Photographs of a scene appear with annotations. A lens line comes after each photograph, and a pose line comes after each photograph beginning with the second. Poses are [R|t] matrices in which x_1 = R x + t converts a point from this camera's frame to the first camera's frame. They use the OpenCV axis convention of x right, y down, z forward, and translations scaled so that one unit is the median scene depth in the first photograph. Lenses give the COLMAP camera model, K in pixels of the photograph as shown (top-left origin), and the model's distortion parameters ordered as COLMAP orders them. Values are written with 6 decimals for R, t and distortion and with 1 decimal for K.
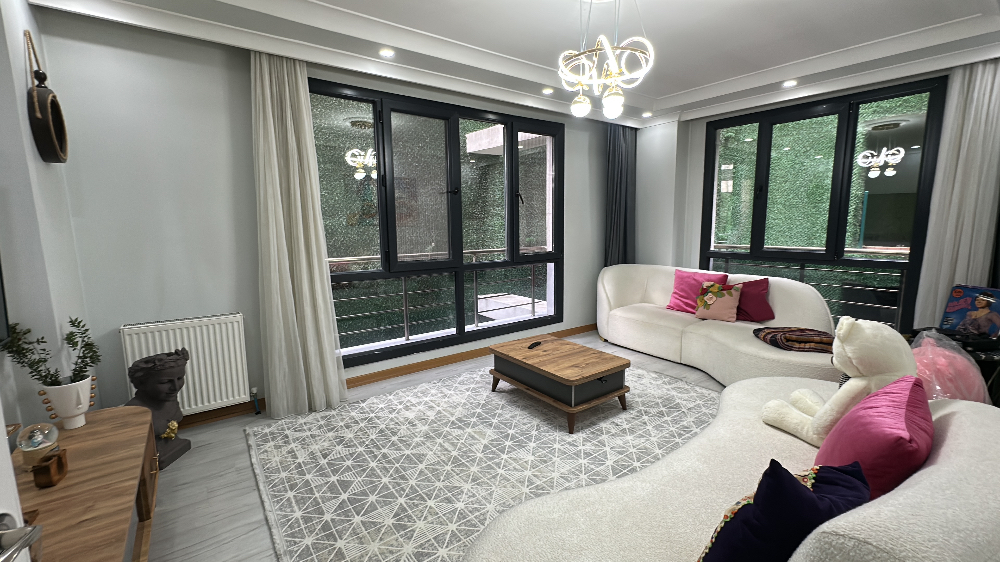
lens RADIAL K [[419.0, 0, 499.1], [0, 419.0, 280.8], [0, 0, 1]] dist [-0.000315, 0.000203]
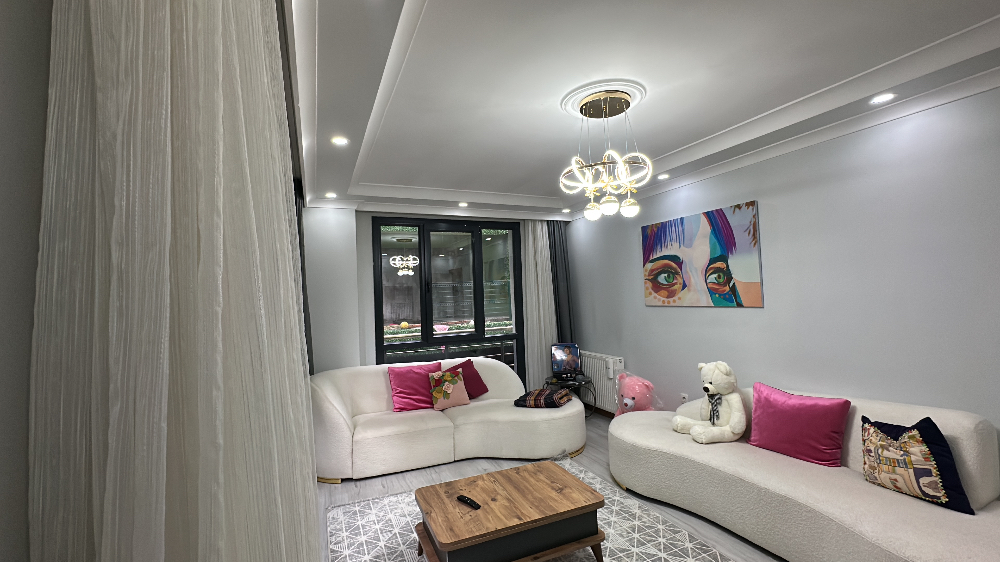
lens RADIAL K [[419.0, 0, 499.1], [0, 419.0, 280.8], [0, 0, 1]] dist [-0.000315, 0.000203]
pose [[0.227047, 0.034749, 0.973264, -0.621762], [0.171965, 0.982230, -0.075186, -0.150908], [-0.958581, 0.184438, 0.217037, 0.788096]]
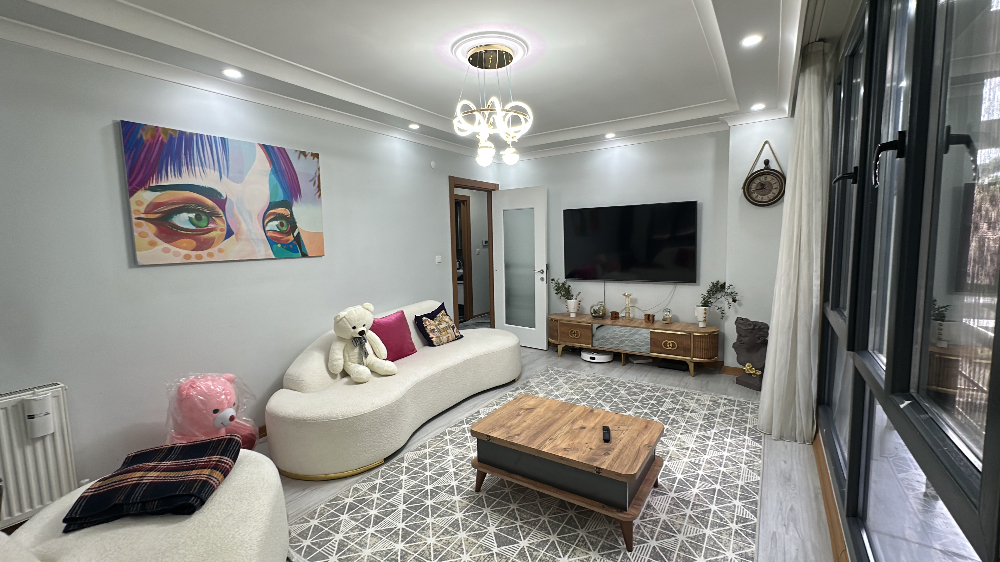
lens RADIAL K [[419.0, 0, 499.1], [0, 419.0, 280.8], [0, 0, 1]] dist [-0.000315, 0.000203]
pose [[-0.938596, 0.069187, -0.338010, 0.488036], [-0.012457, 0.972253, 0.233601, -0.255960], [0.344793, 0.223468, -0.911691, 1.602701]]
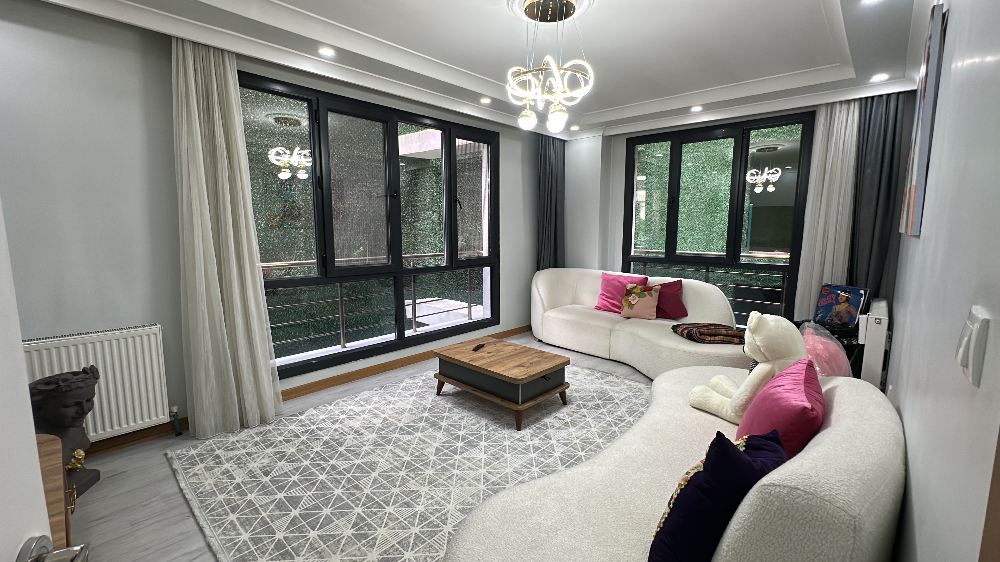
lens RADIAL K [[419.0, 0, 499.1], [0, 419.0, 280.8], [0, 0, 1]] dist [-0.000315, 0.000203]
pose [[0.983300, -0.010277, 0.181699, -0.054023], [0.012077, 0.999888, -0.008799, 0.000154], [-0.181589, 0.010846, 0.983315, -0.019911]]
